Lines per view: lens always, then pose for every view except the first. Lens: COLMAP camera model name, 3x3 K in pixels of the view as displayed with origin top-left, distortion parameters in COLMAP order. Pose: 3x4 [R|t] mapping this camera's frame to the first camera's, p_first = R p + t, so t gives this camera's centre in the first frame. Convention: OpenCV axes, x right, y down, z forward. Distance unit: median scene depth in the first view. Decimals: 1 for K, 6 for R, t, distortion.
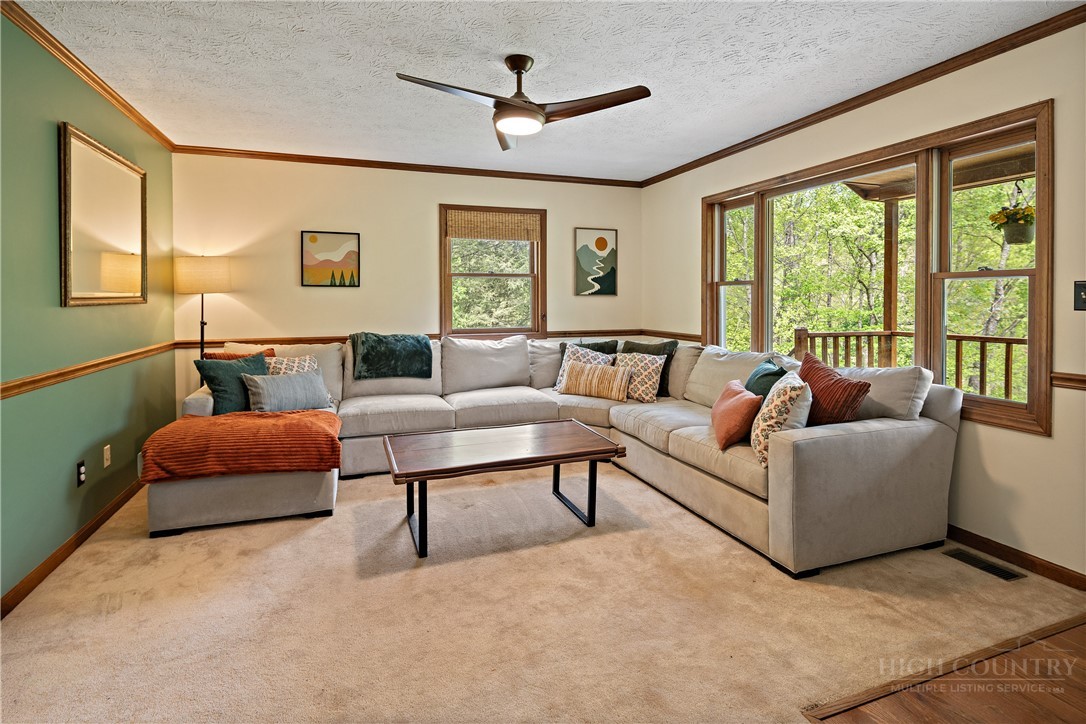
lens RADIAL K [[528.5, 0, 543.2], [0, 528.5, 306.7], [0, 0, 1]] dist [0.005231, -0.005717]
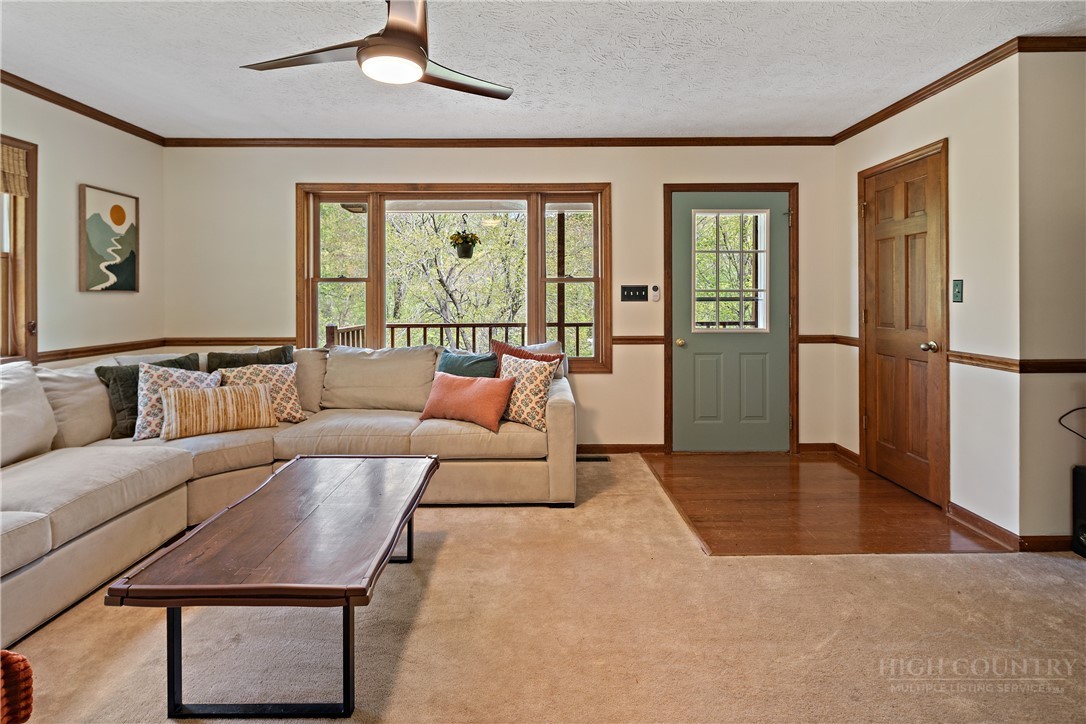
lens RADIAL K [[528.5, 0, 536.3], [0, 528.5, 296.1], [0, 0, 1]] dist [0.005231, -0.005717]
pose [[0.339802, -0.002428, 0.940494, -0.446219], [0.016363, 0.999861, -0.003331, -0.005998], [-0.940355, 0.016521, 0.339794, 0.351037]]
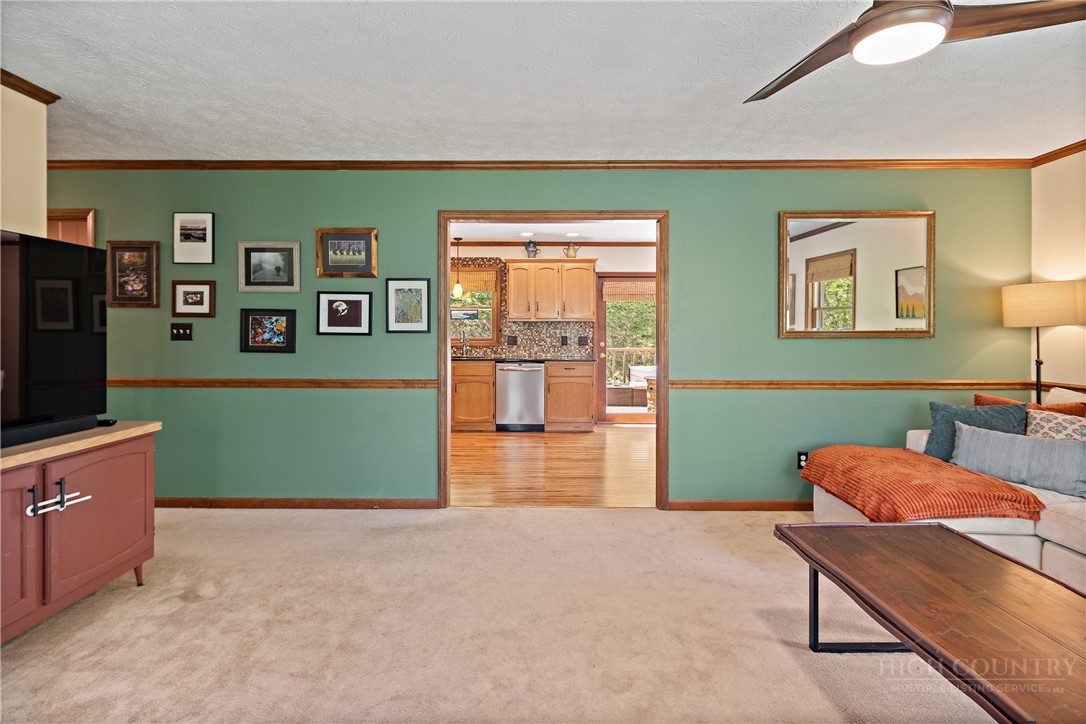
lens RADIAL K [[528.5, 0, 534.7], [0, 528.5, 335.5], [0, 0, 1]] dist [0.005231, -0.005717]
pose [[-0.355962, 0.006479, -0.934478, 0.410939], [-0.013037, 0.999844, 0.011898, -0.010039], [0.934410, 0.016418, -0.355822, 0.526134]]
